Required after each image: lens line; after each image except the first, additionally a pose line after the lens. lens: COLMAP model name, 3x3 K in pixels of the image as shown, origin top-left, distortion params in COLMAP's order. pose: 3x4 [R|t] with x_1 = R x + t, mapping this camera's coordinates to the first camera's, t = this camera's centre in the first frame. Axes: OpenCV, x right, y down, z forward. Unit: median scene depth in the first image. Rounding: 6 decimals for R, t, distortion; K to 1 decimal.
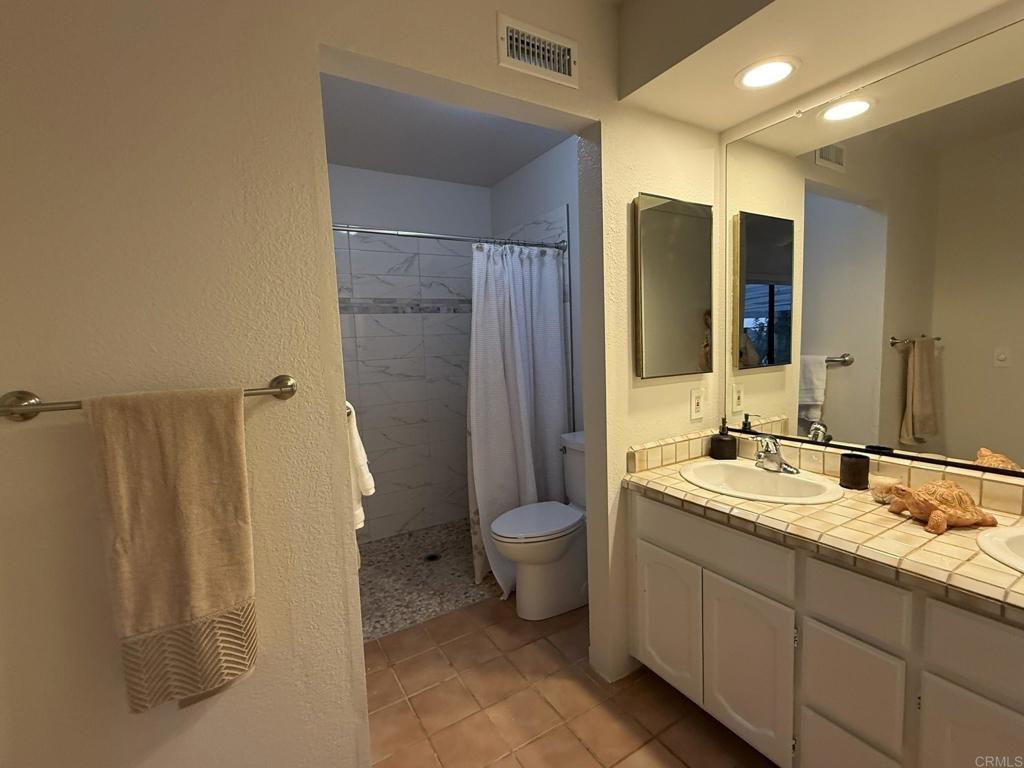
lens RADIAL K [[463.5, 0, 512.6], [0, 463.5, 381.8], [0, 0, 1]] dist [-0.000394, -0.000577]
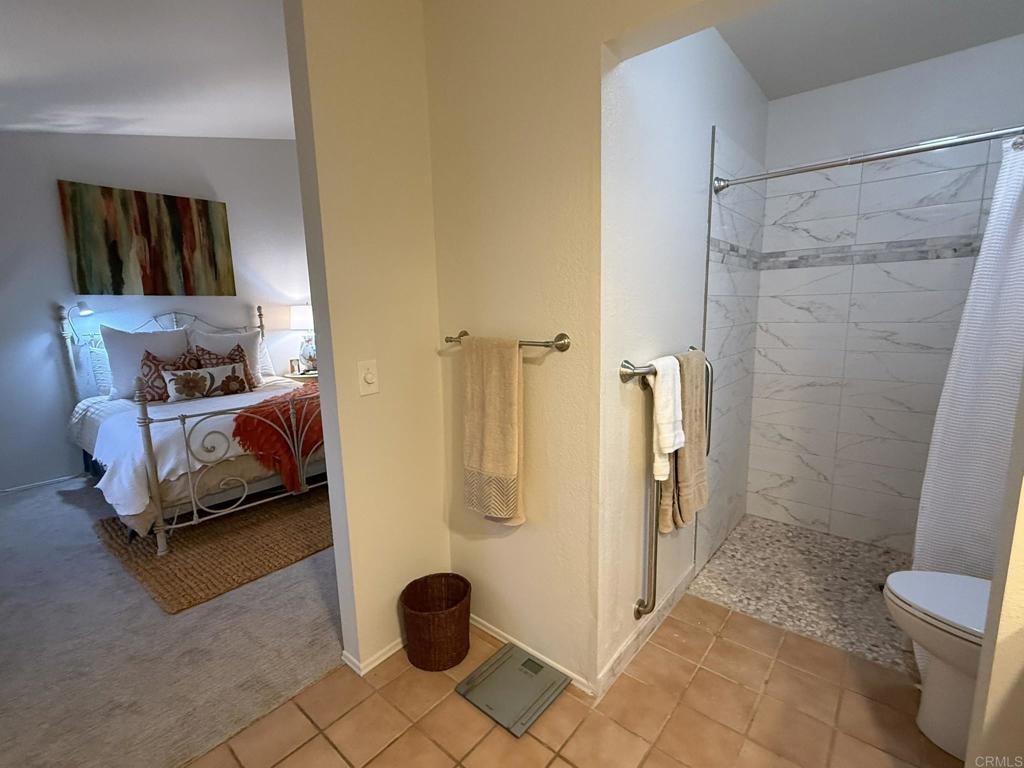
lens RADIAL K [[463.5, 0, 512.3], [0, 463.5, 384.1], [0, 0, 1]] dist [-0.000394, -0.000577]
pose [[0.318812, 0.183559, -0.929874, 0.326199], [-0.074934, 0.982878, 0.168331, -0.038214], [0.944851, 0.016013, 0.327108, 0.198615]]
